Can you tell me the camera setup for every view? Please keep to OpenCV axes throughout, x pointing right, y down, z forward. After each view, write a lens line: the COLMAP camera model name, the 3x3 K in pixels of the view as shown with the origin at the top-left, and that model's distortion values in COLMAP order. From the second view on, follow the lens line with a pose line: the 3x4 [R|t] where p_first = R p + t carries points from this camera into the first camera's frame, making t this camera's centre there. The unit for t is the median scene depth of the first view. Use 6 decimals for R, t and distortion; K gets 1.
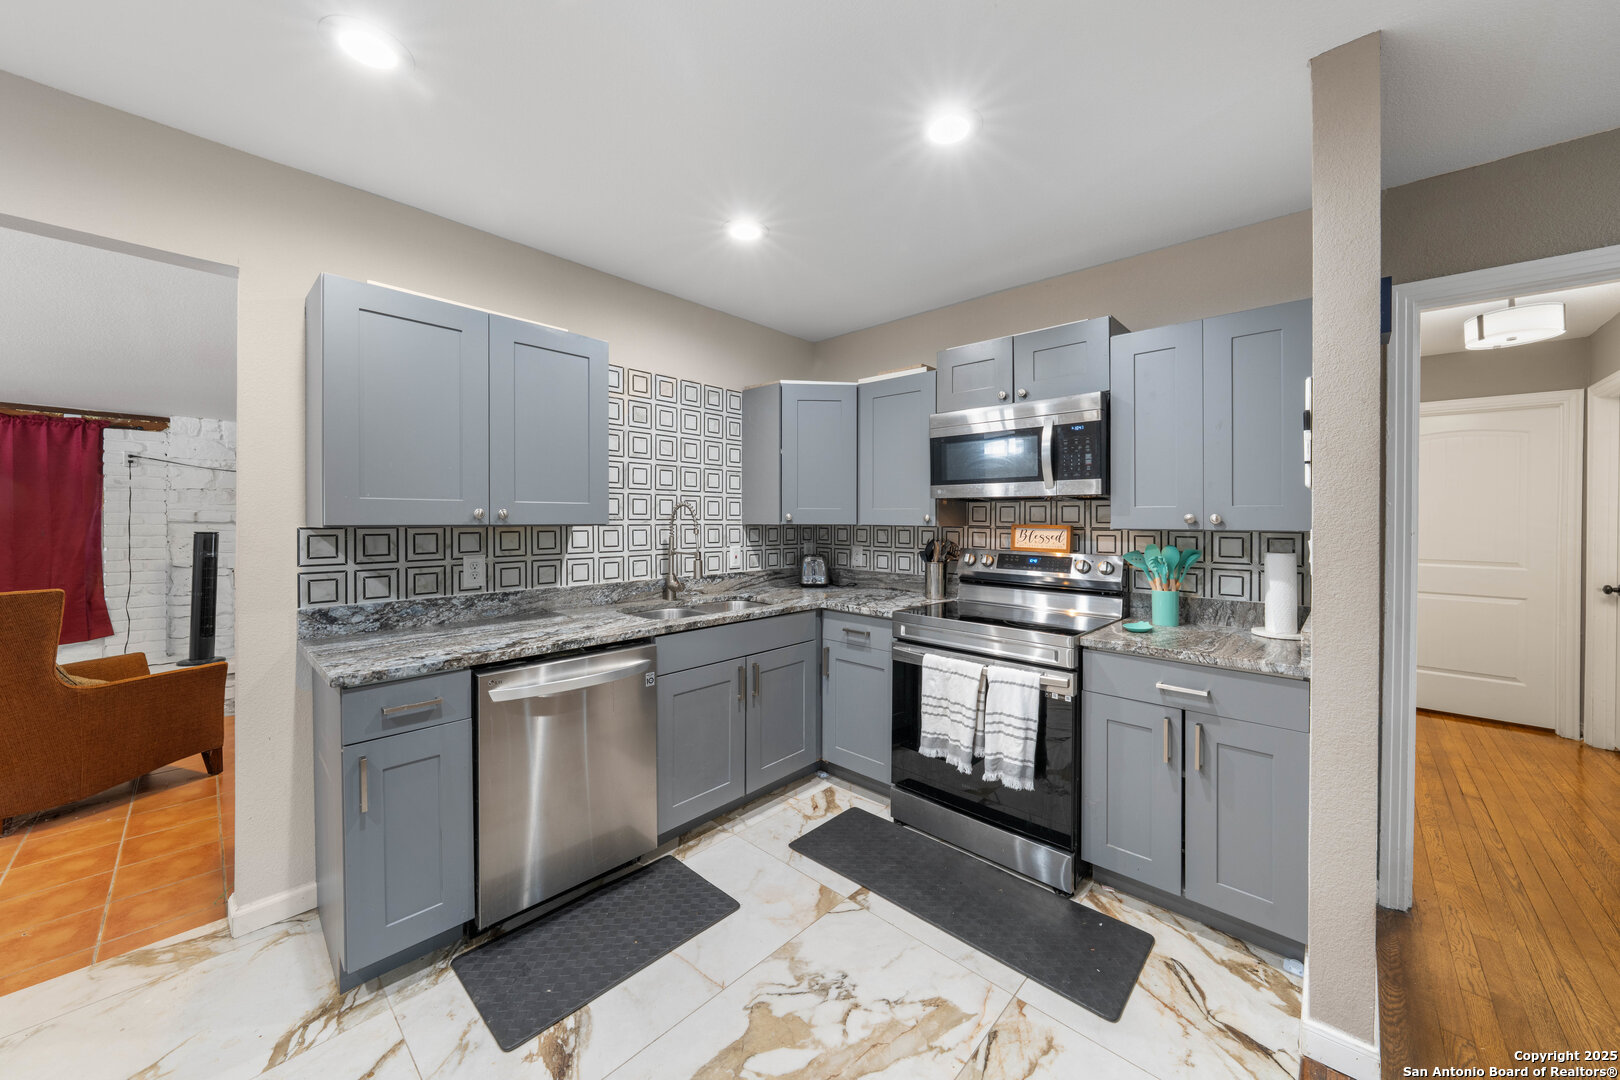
lens RADIAL K [[555.5, 0, 805.1], [0, 555.5, 520.8], [0, 0, 1]] dist [-0.000045, -0.000143]
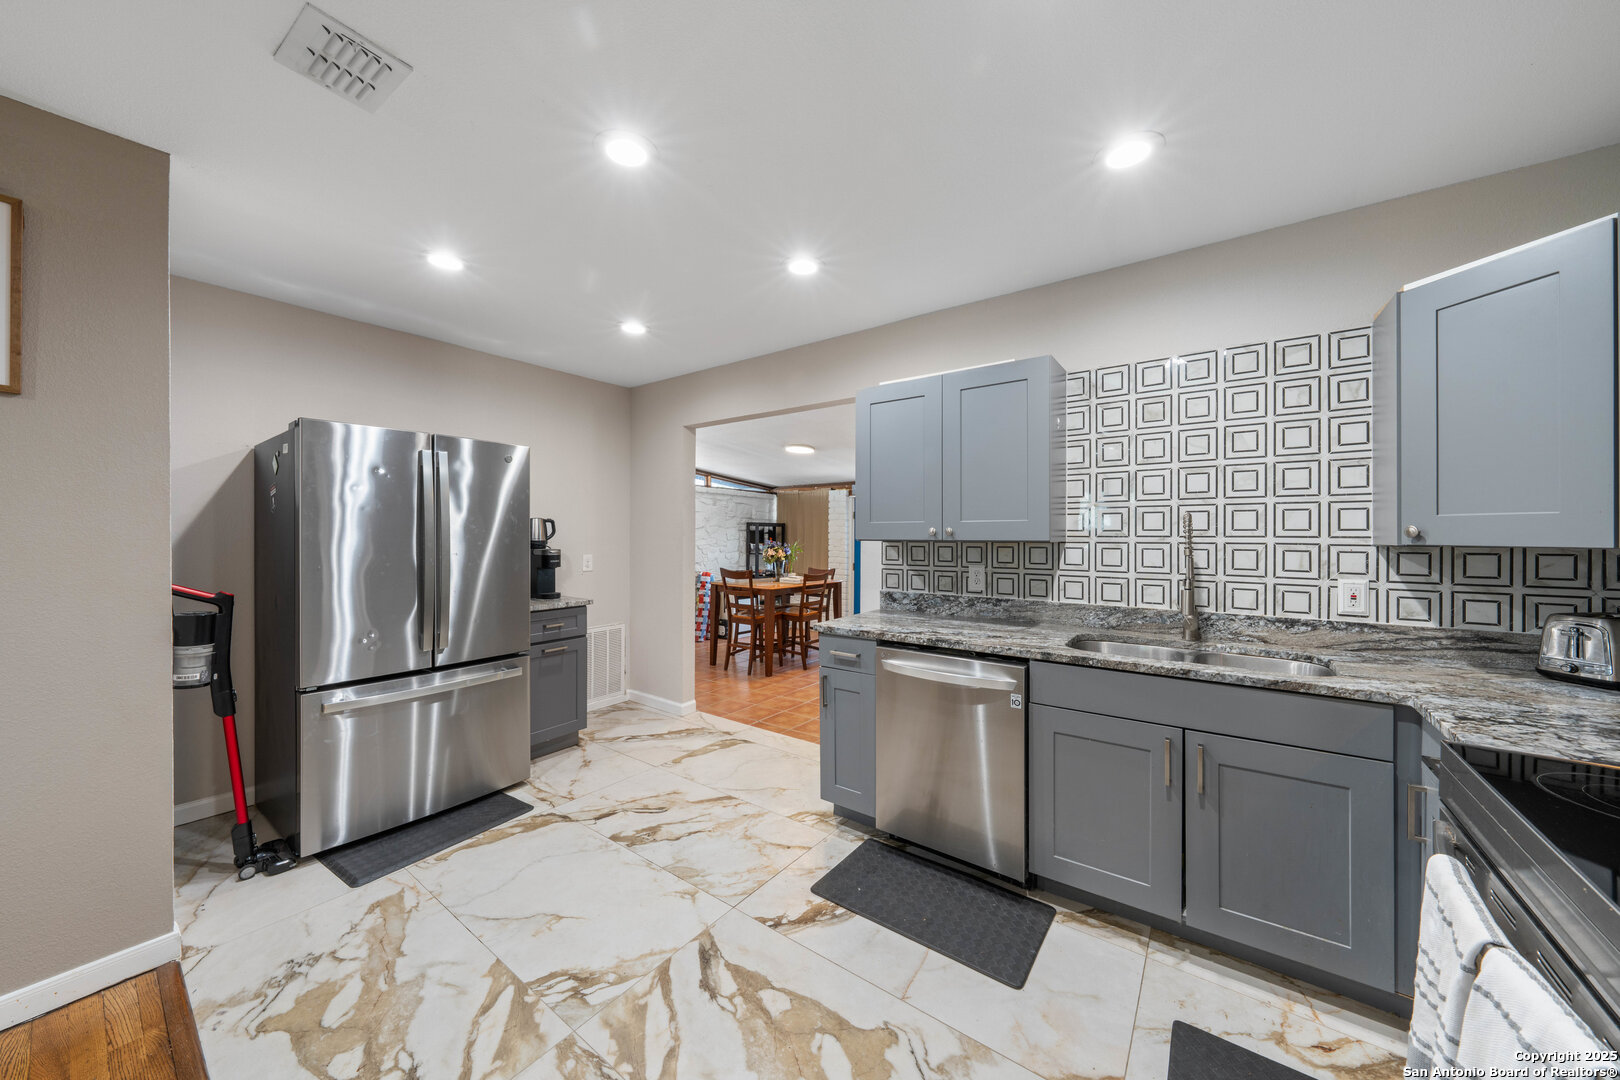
lens RADIAL K [[552.9, 0, 841.2], [0, 552.9, 537.6], [0, 0, 1]] dist [-0.000580, -0.000078]
pose [[0.170736, 0.001925, -0.985315, 0.526676], [-0.004356, 0.999990, 0.001199, 0.000795], [0.985307, 0.004087, 0.170743, 0.457707]]
